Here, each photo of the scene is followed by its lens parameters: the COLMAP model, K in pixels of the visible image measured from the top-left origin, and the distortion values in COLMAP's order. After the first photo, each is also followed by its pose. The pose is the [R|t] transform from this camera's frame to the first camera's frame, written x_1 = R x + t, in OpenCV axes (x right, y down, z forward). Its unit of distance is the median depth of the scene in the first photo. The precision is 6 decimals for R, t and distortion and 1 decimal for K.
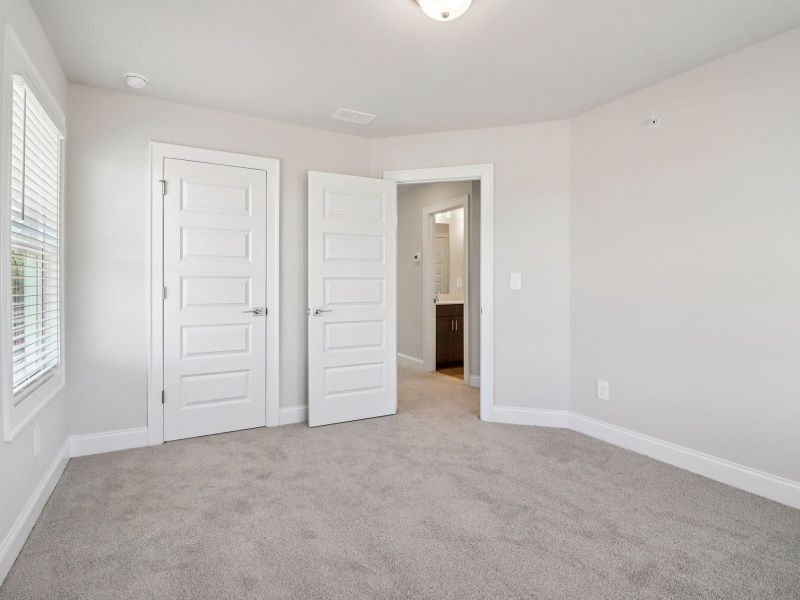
lens RADIAL K [[415.9, 0, 397.2], [0, 415.9, 295.0], [0, 0, 1]] dist [-0.000410, -0.003237]
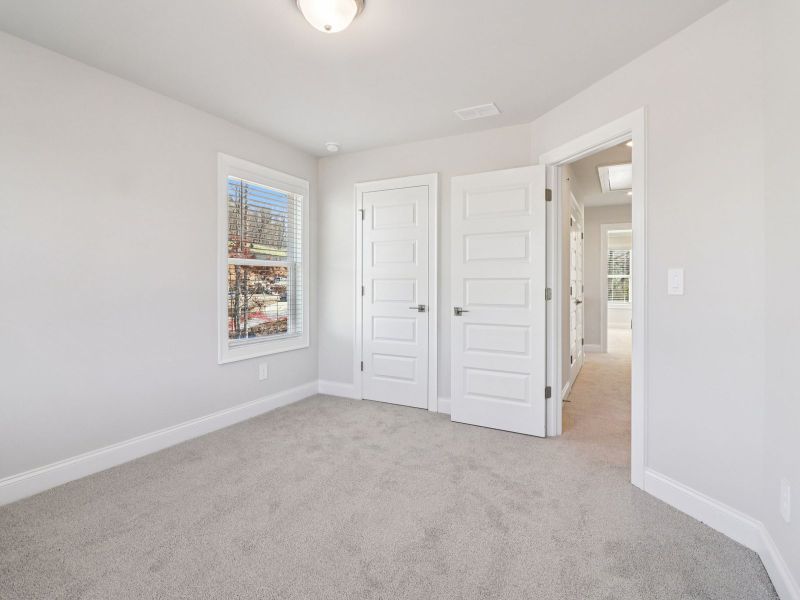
lens RADIAL K [[415.9, 0, 405.0], [0, 415.9, 295.5], [0, 0, 1]] dist [-0.000410, -0.003237]
pose [[0.553083, 0.024635, -0.832762, 0.664919], [-0.022796, 0.999636, 0.014432, -0.013080], [0.832814, 0.011001, 0.553443, 0.352571]]
